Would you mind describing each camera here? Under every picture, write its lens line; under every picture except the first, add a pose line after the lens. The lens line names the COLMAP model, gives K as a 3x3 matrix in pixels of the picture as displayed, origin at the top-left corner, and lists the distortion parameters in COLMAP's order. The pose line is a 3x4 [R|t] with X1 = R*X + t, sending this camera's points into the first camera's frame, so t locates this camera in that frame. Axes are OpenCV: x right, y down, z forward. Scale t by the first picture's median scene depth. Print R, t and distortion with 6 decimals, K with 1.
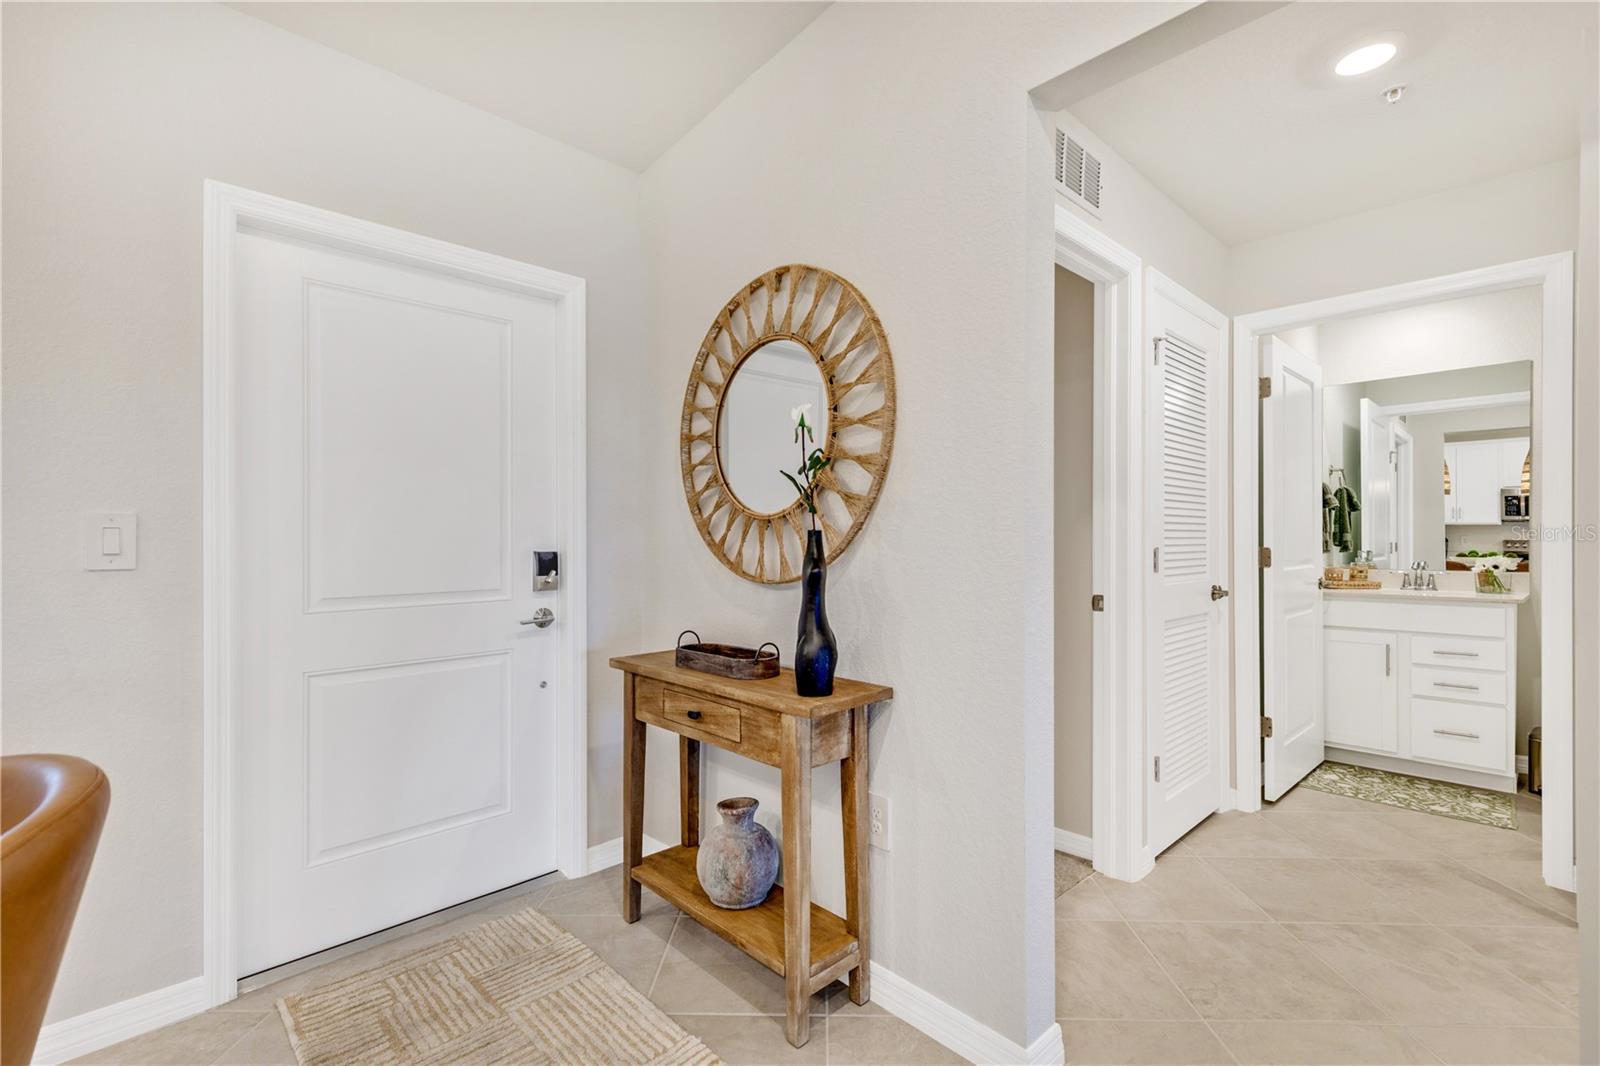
lens RADIAL K [[725.2, 0, 810.1], [0, 725.2, 534.6], [0, 0, 1]] dist [0.017671, -0.000560]
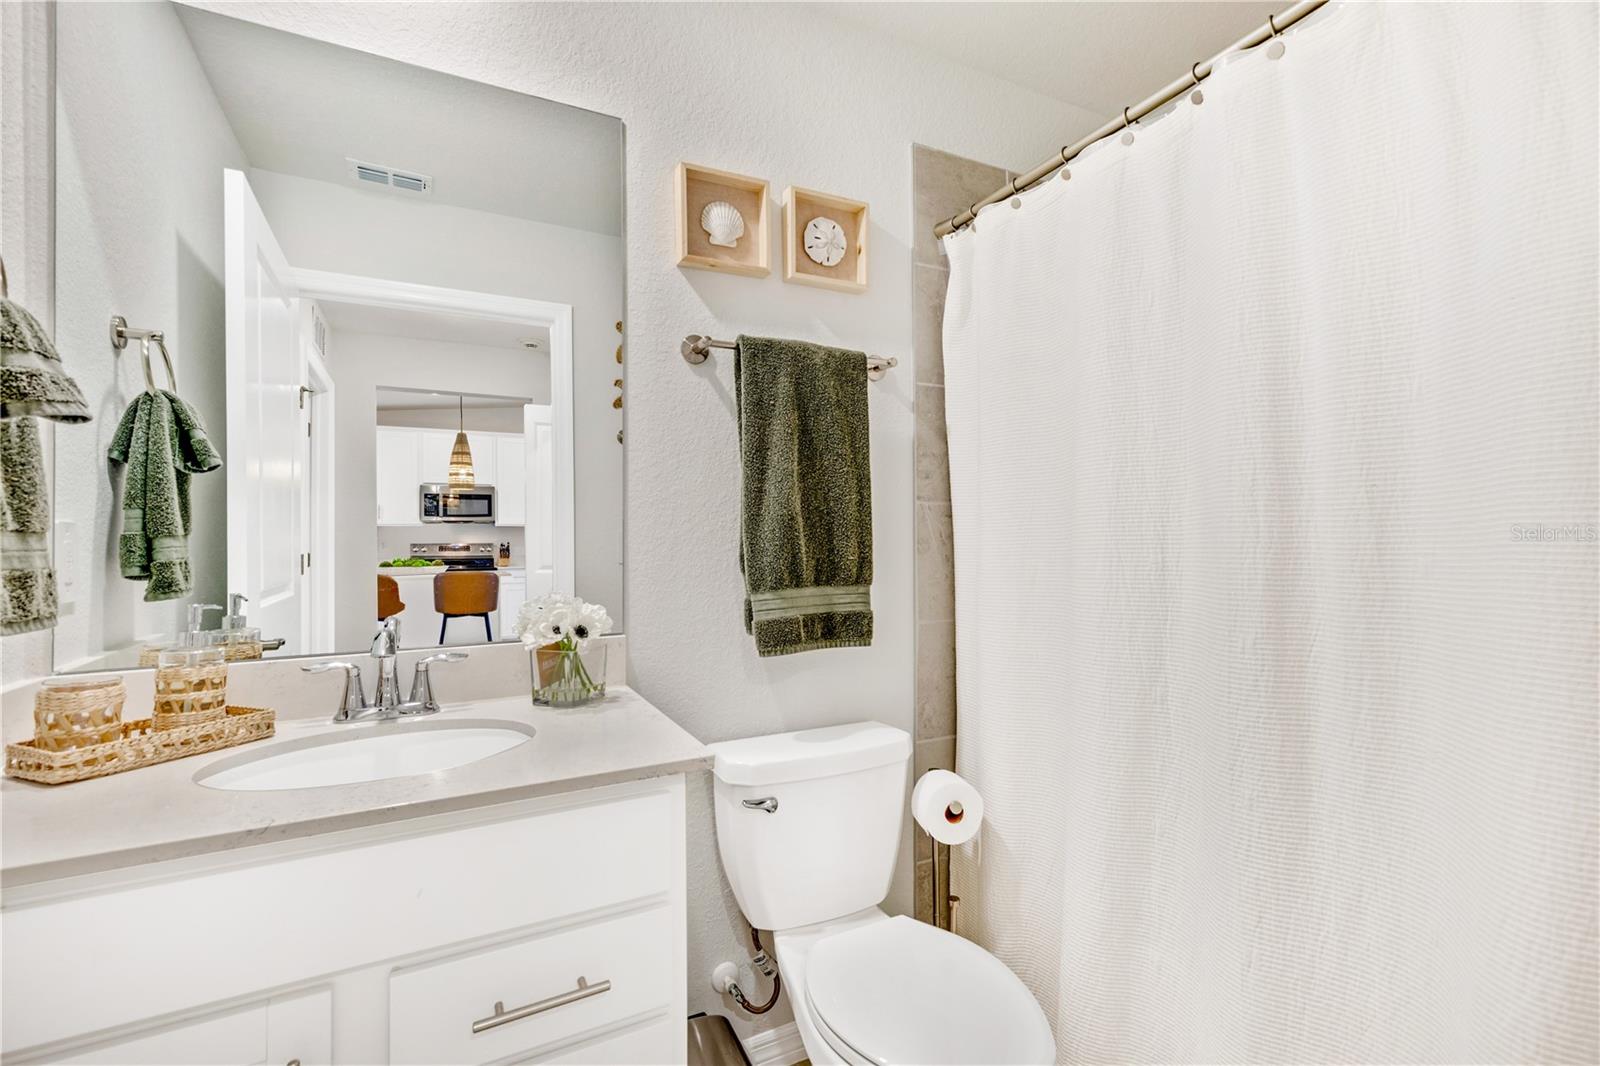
lens RADIAL K [[725.2, 0, 811.4], [0, 725.2, 531.4], [0, 0, 1]] dist [0.017671, -0.000560]
pose [[0.286577, 0.005105, 0.958044, 0.505916], [0.003454, 0.999974, -0.006361, -0.001781], [-0.958051, 0.005132, 0.286552, 0.640927]]
